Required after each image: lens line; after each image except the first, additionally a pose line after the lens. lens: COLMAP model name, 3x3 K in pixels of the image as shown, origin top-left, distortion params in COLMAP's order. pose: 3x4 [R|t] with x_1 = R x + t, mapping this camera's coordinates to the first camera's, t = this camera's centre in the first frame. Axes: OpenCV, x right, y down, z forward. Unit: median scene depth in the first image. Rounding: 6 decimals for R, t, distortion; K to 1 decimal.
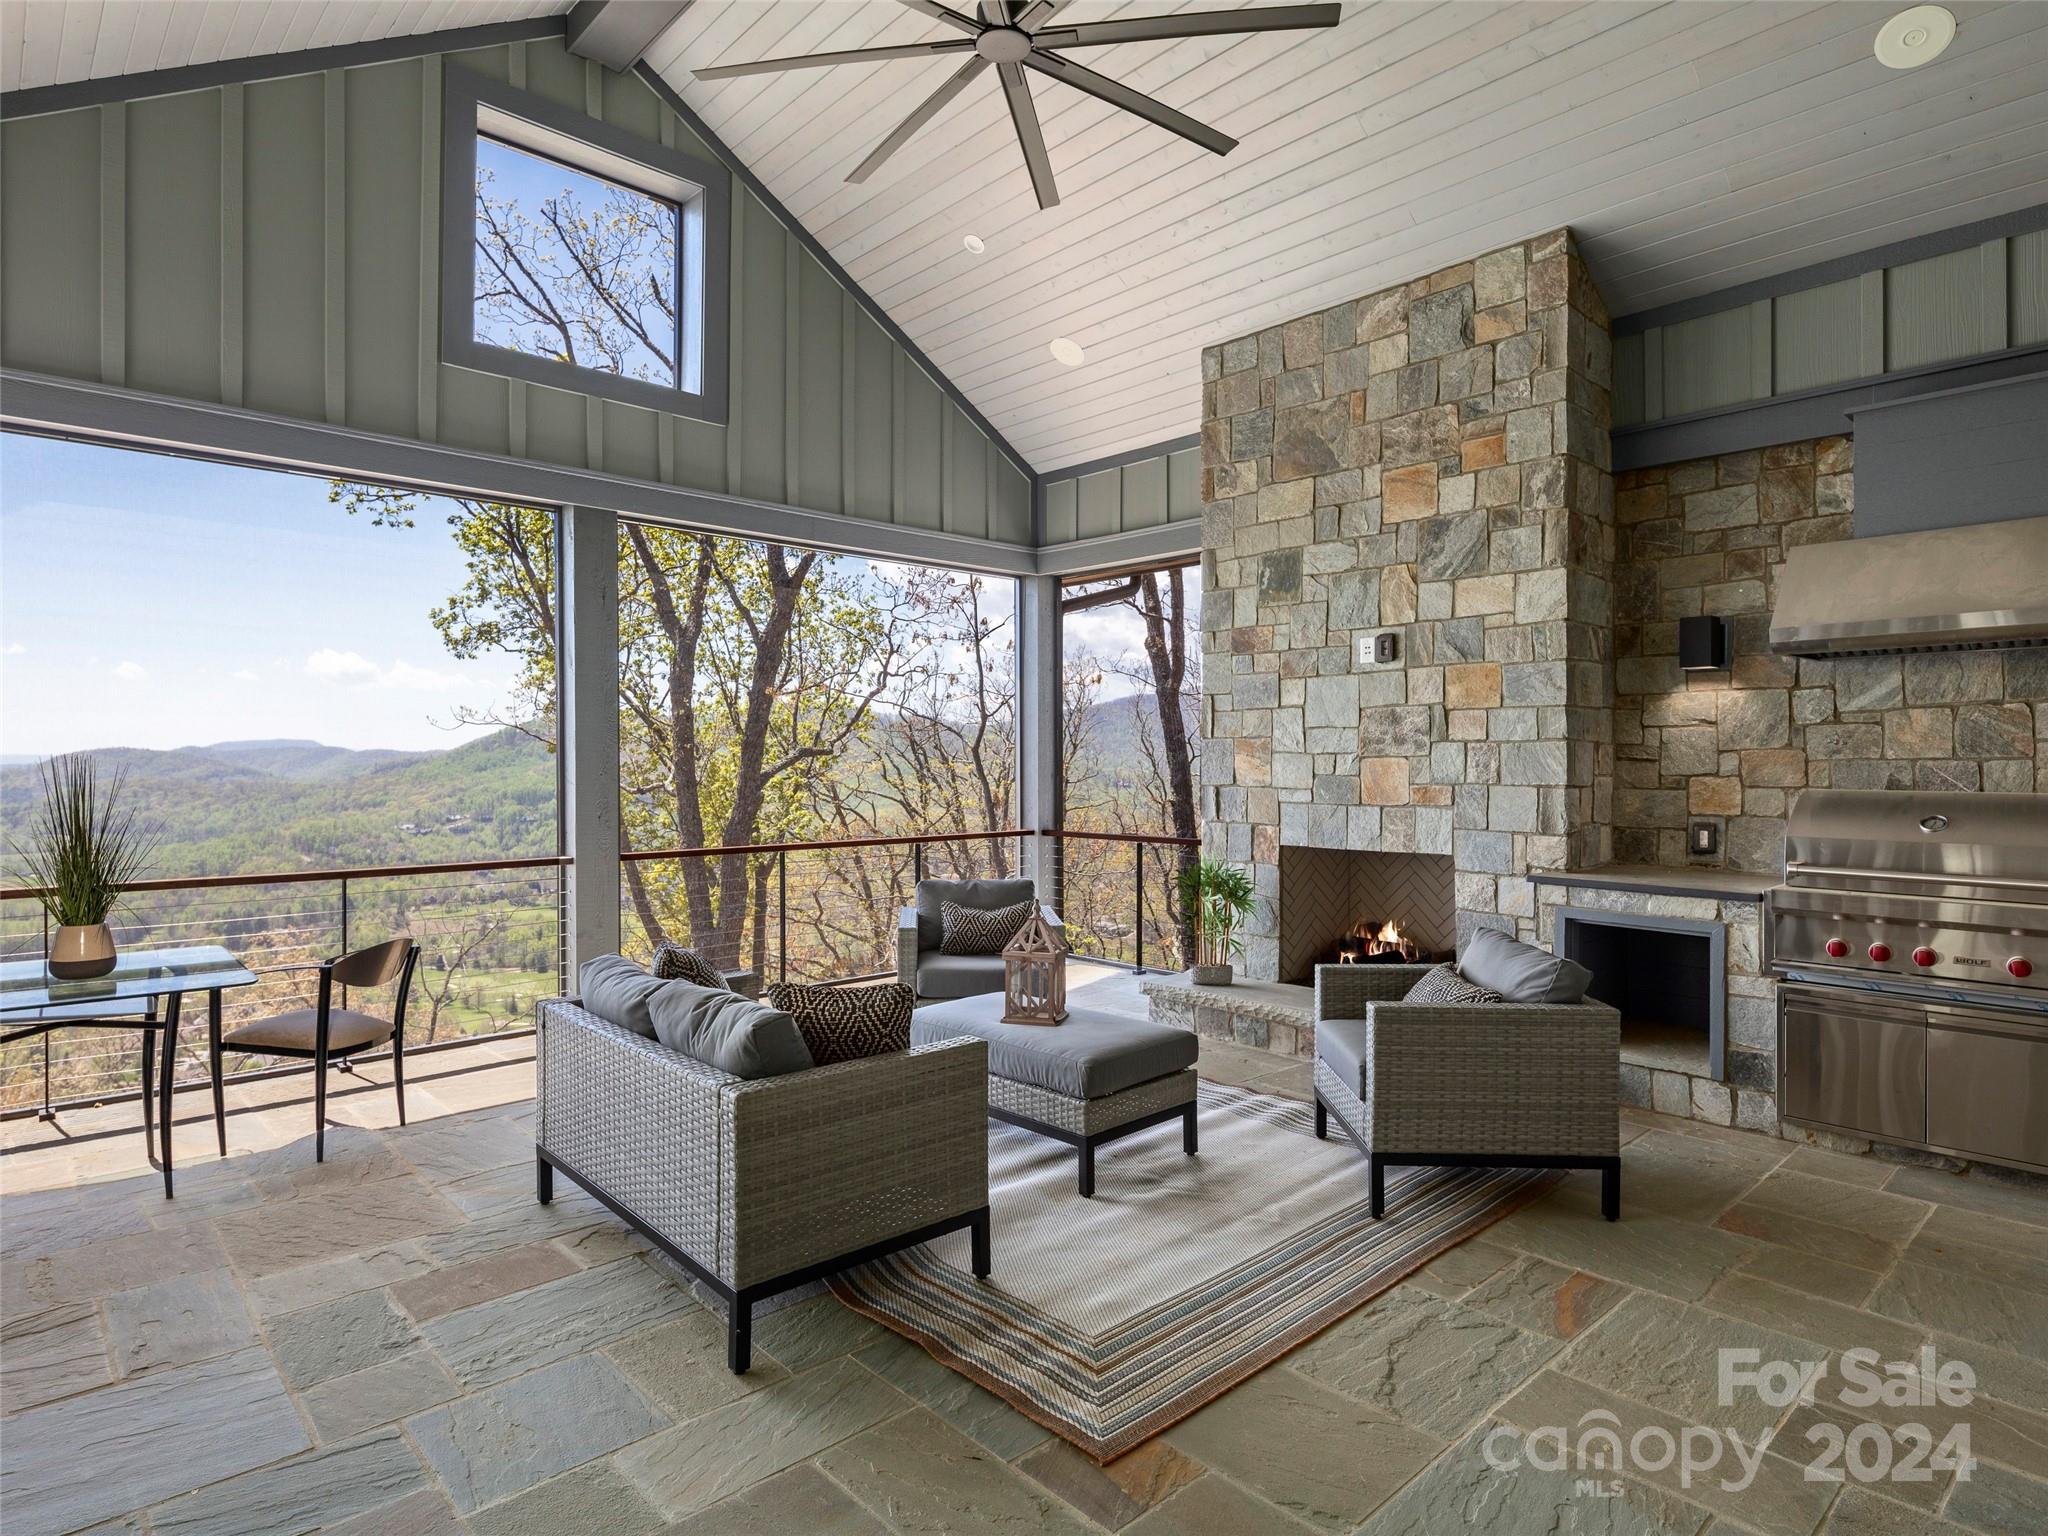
lens RADIAL K [[1126.1, 0, 1034.4], [0, 1126.1, 760.4], [0, 0, 1]] dist [0.008630, -0.005796]
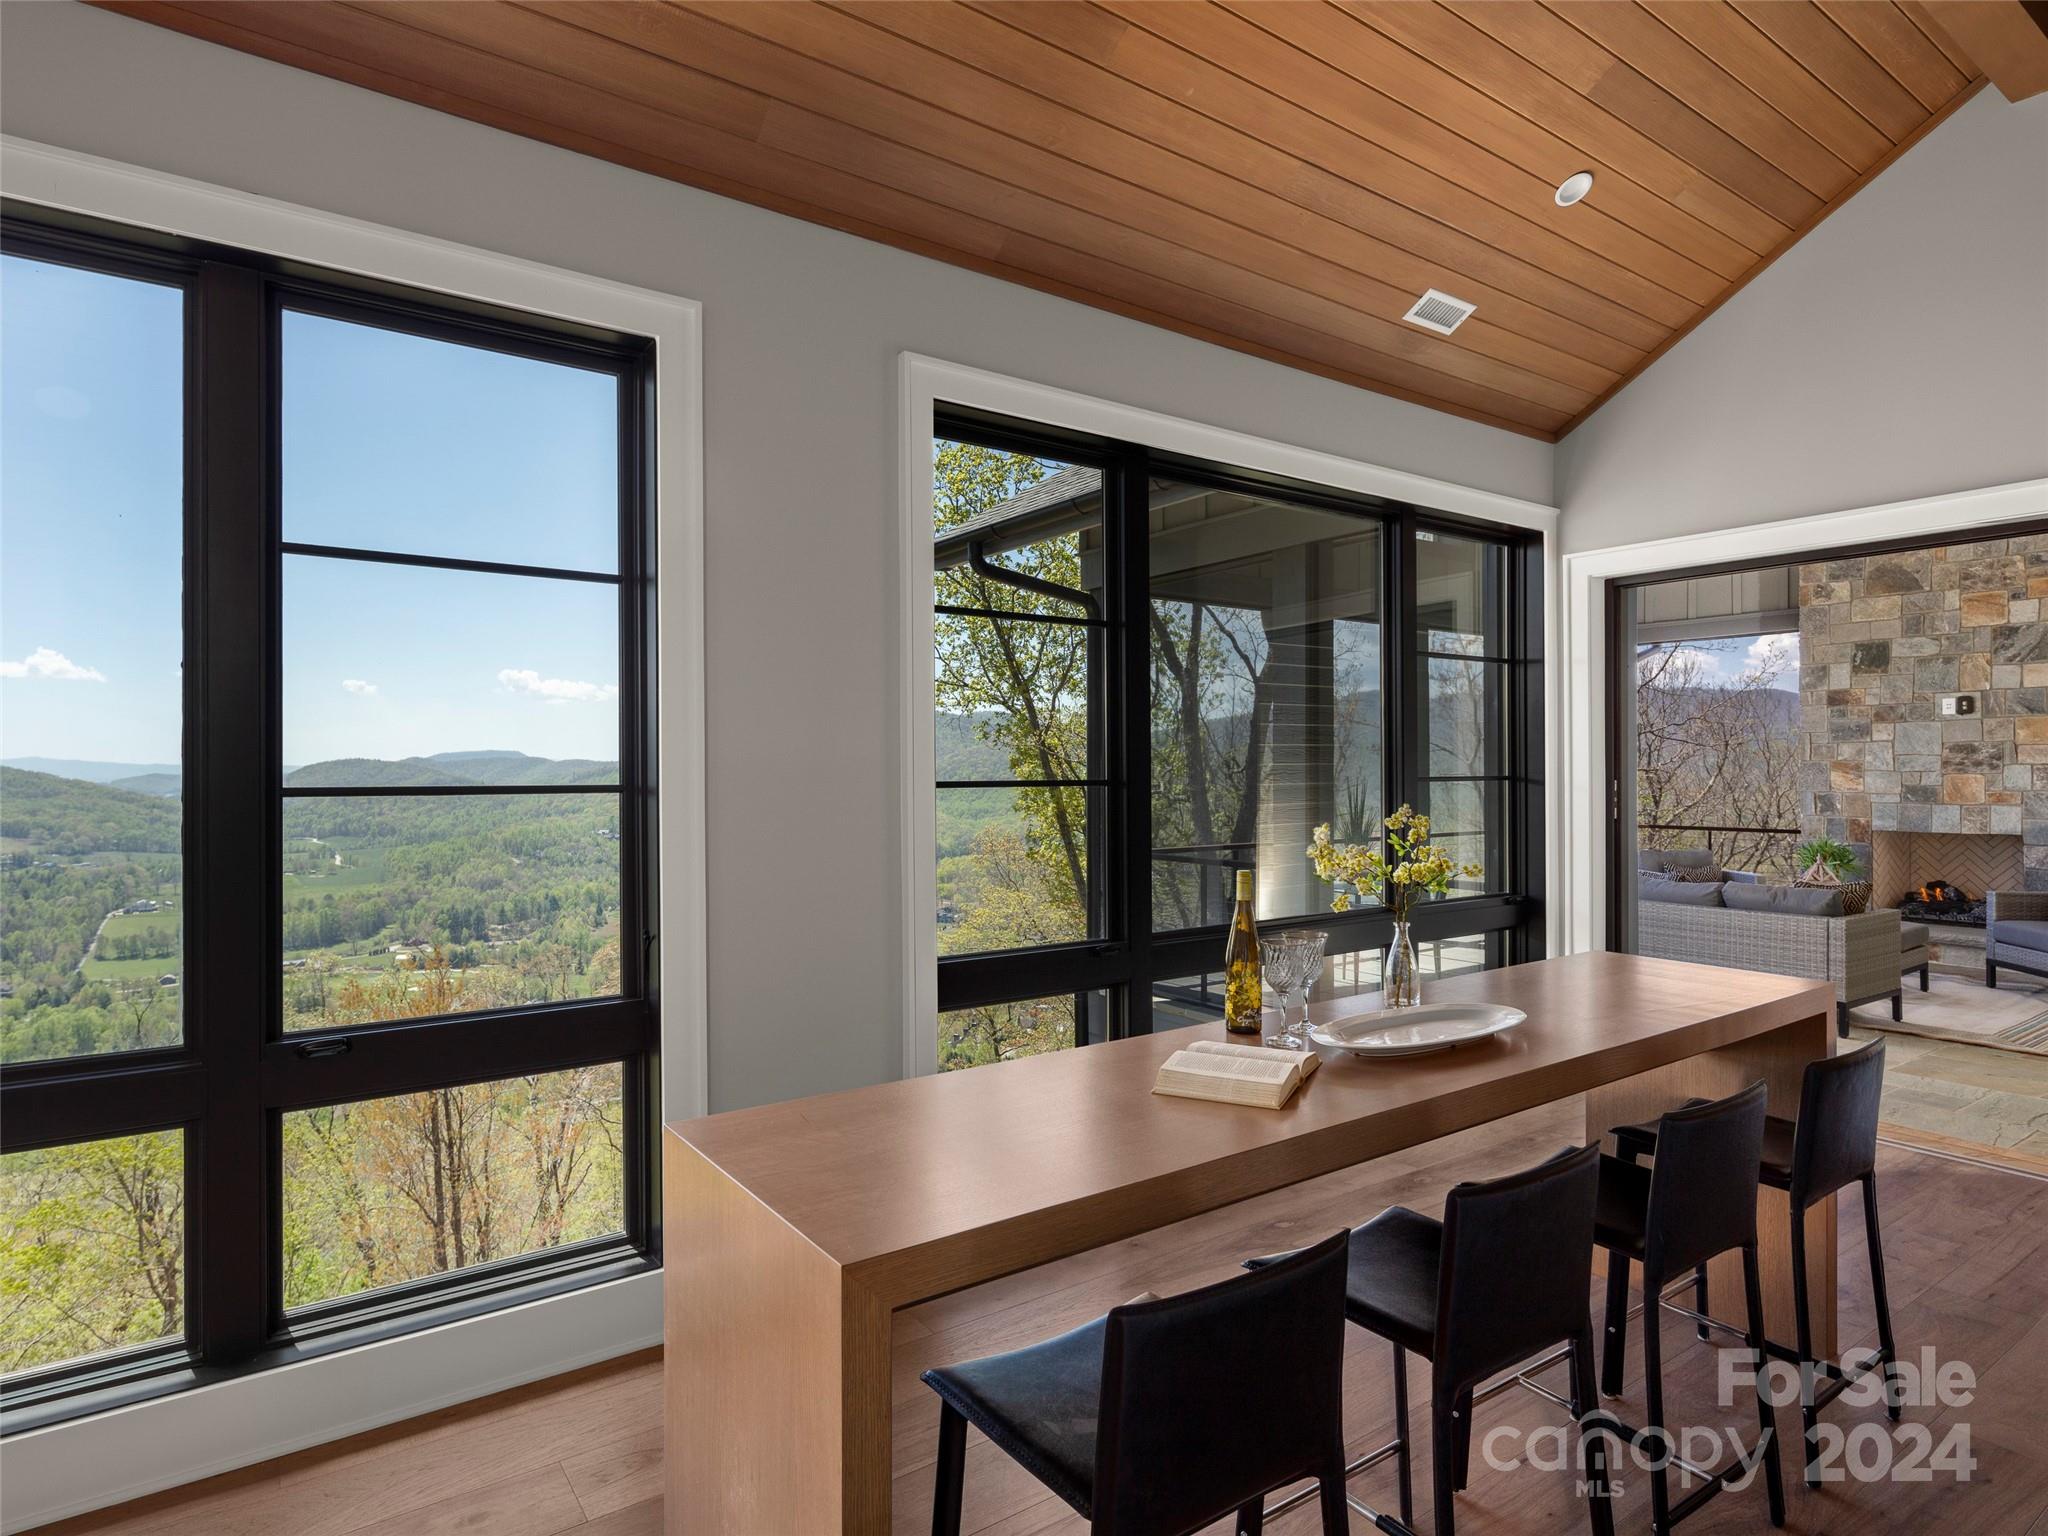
lens RADIAL K [[1126.1, 0, 1037.3], [0, 1126.1, 760.0], [0, 0, 1]] dist [0.008630, -0.005796]
pose [[0.990628, -0.003486, -0.136542, -0.758394], [0.002485, 0.999969, -0.007502, -0.013585], [0.136564, 0.007092, 0.990606, -0.747935]]
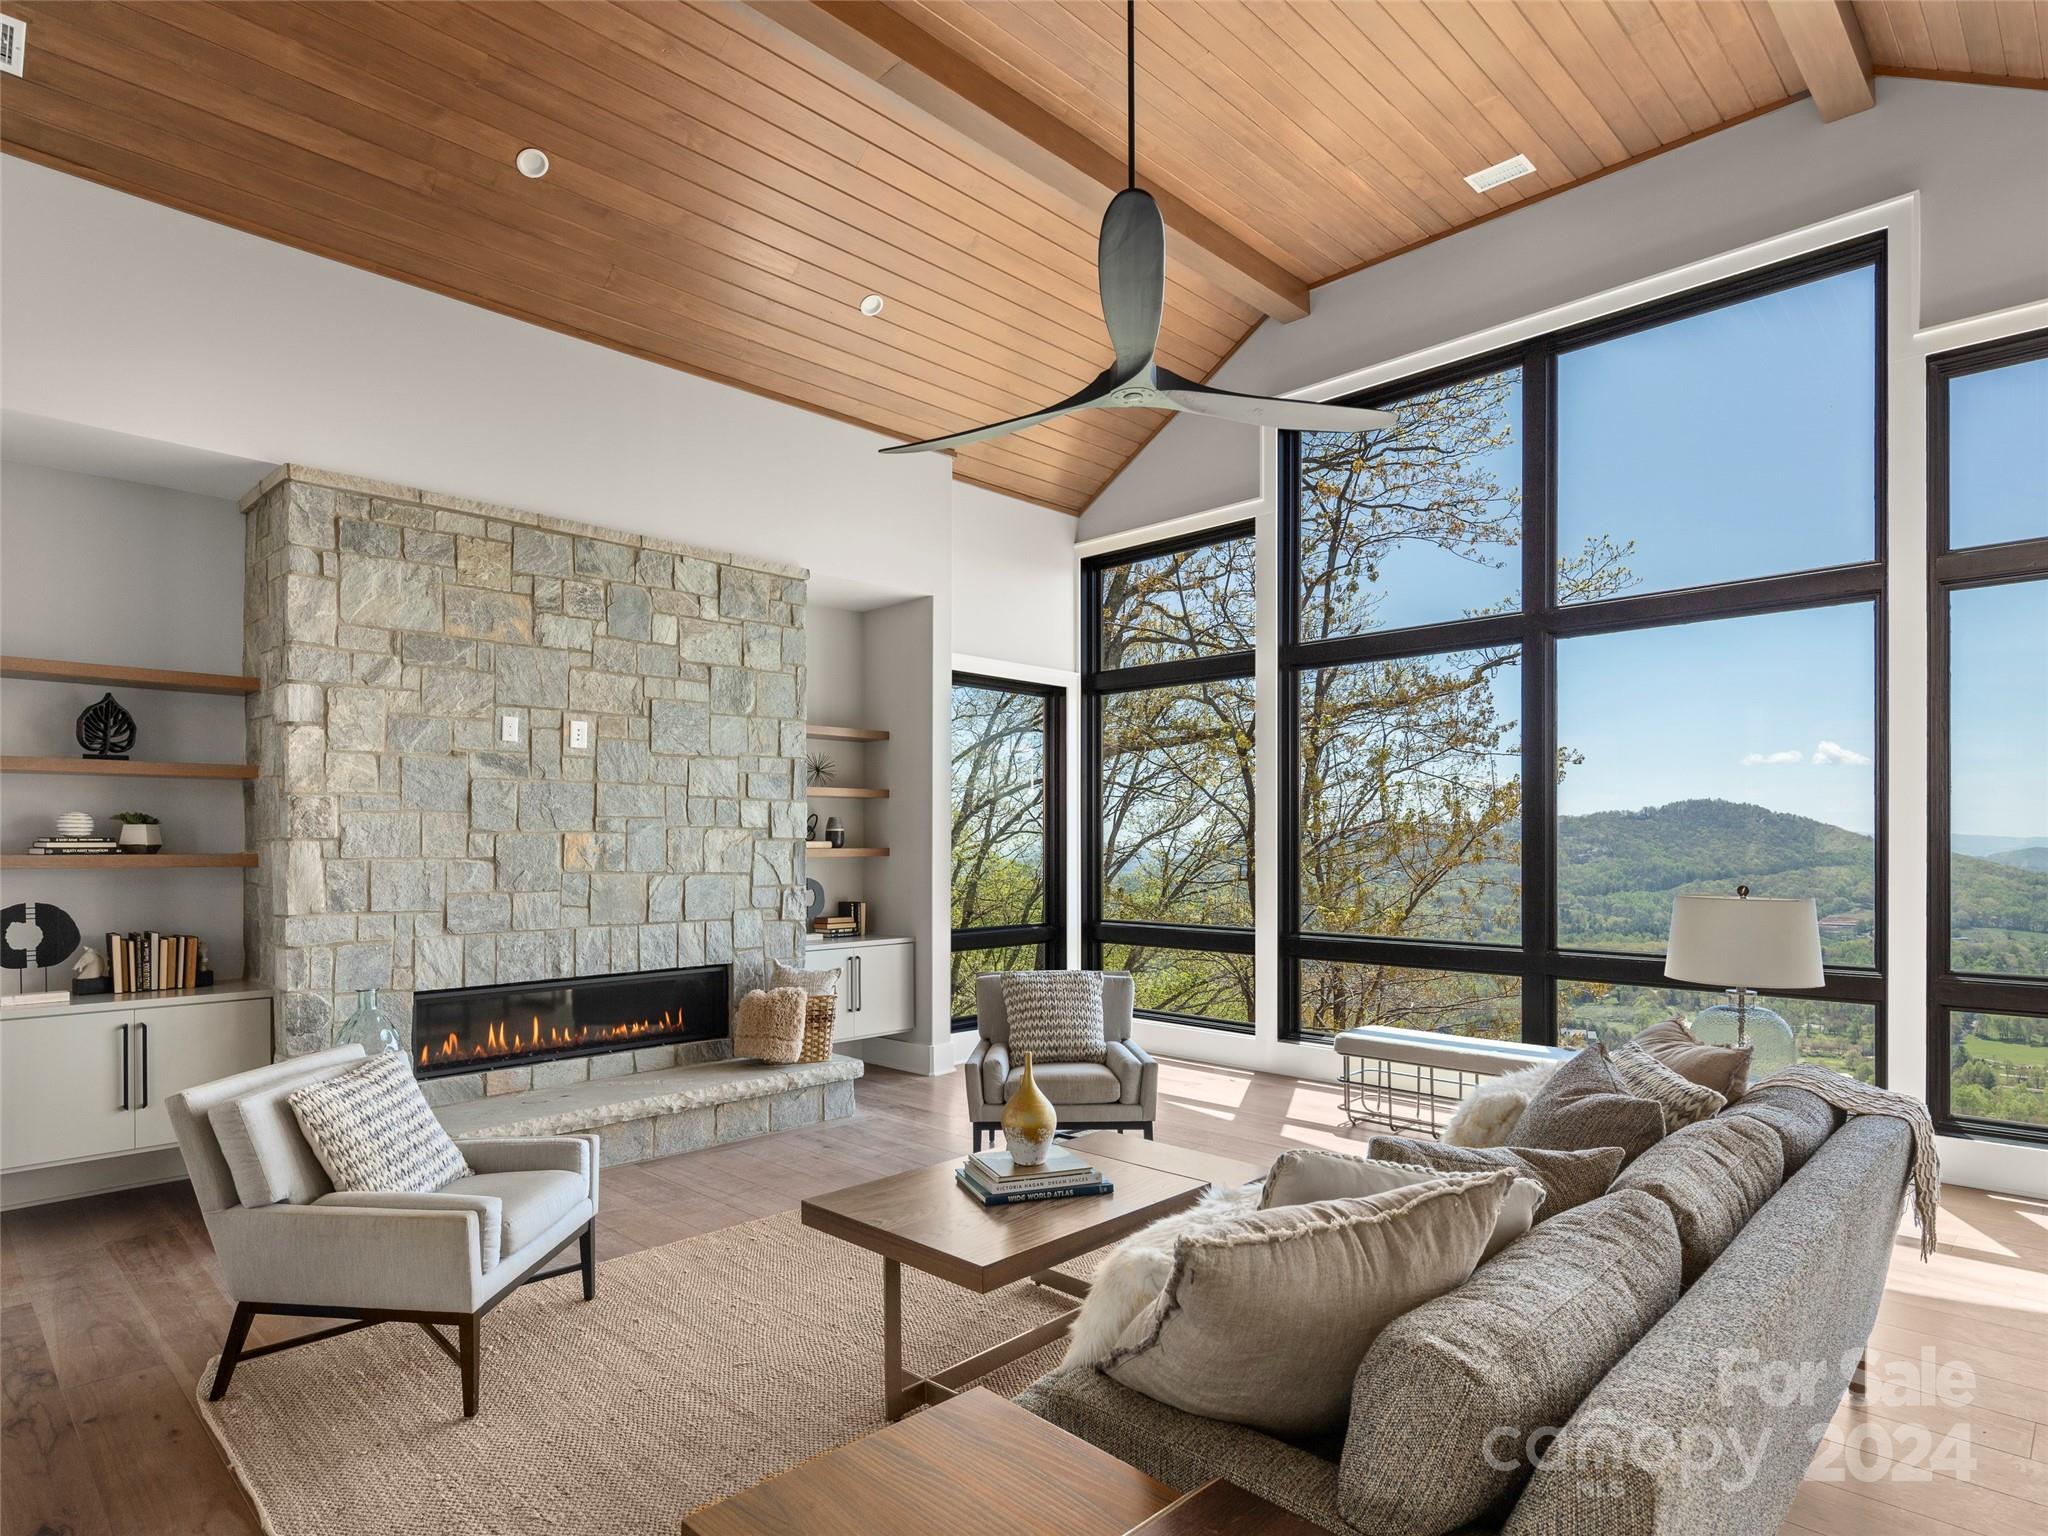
lens RADIAL K [[1126.1, 0, 973.6], [0, 1126.1, 844.8], [0, 0, 1]] dist [0.008630, -0.005796]
pose [[0.016454, -0.000096, -0.999865, -0.992229], [0.001092, 0.999999, -0.000078, -0.014162], [0.999864, -0.001090, 0.016454, -1.419669]]
